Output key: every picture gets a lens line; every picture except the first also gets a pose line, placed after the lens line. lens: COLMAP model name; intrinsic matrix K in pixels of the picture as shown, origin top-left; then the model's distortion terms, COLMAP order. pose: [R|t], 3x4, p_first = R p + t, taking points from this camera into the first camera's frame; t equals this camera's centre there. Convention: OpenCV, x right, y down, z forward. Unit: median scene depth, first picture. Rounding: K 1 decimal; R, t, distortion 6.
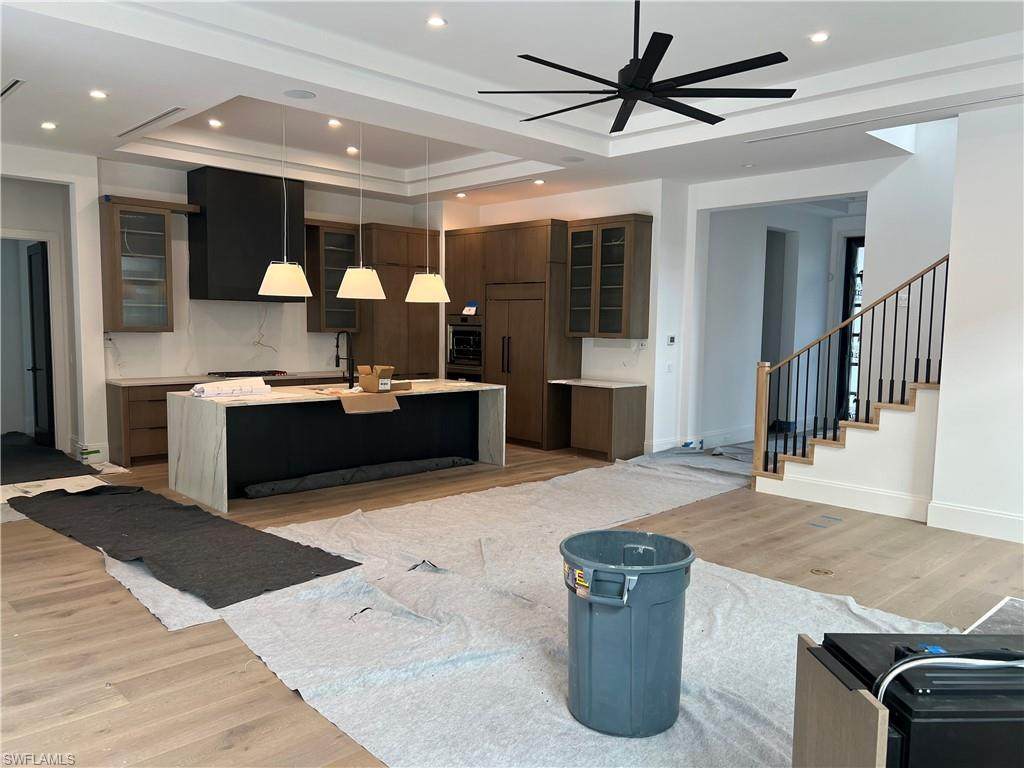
lens RADIAL K [[775.4, 0, 511.6], [0, 775.4, 385.5], [0, 0, 1]] dist [0.016180, -0.000362]
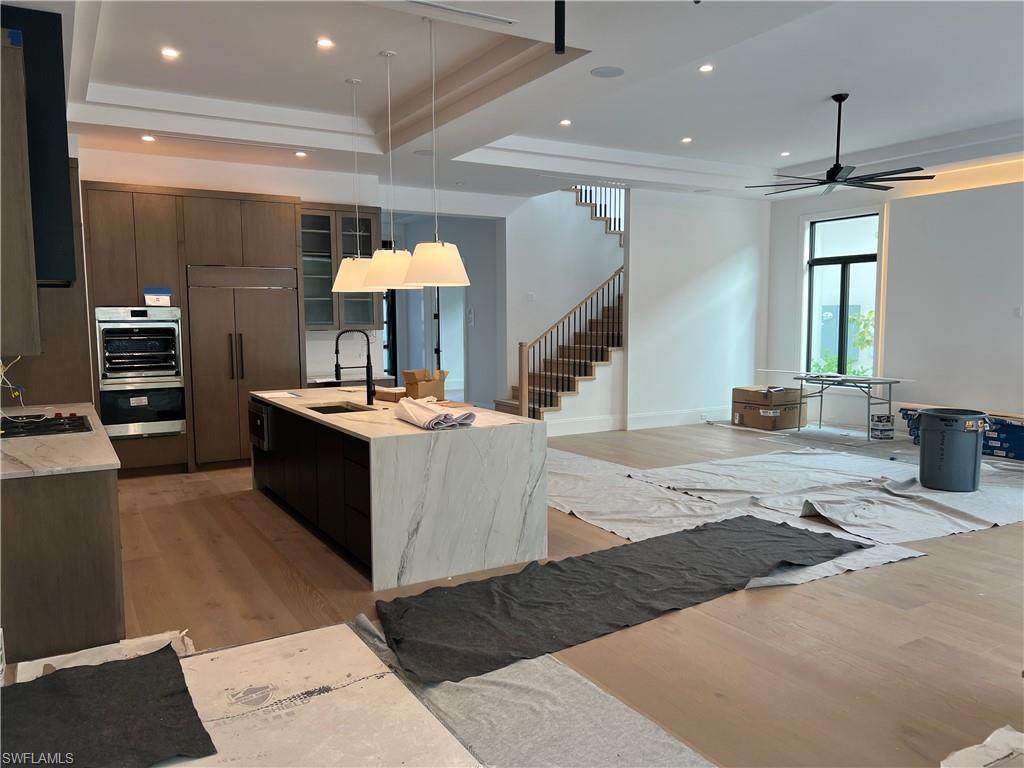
lens RADIAL K [[775.4, 0, 511.6], [0, 775.4, 386.5], [0, 0, 1]] dist [0.016180, -0.000362]
pose [[0.229531, -0.107524, 0.967344, -0.997703], [0.092848, 0.991765, 0.088208, -0.074467], [-0.968863, 0.069570, 0.237624, 0.741312]]
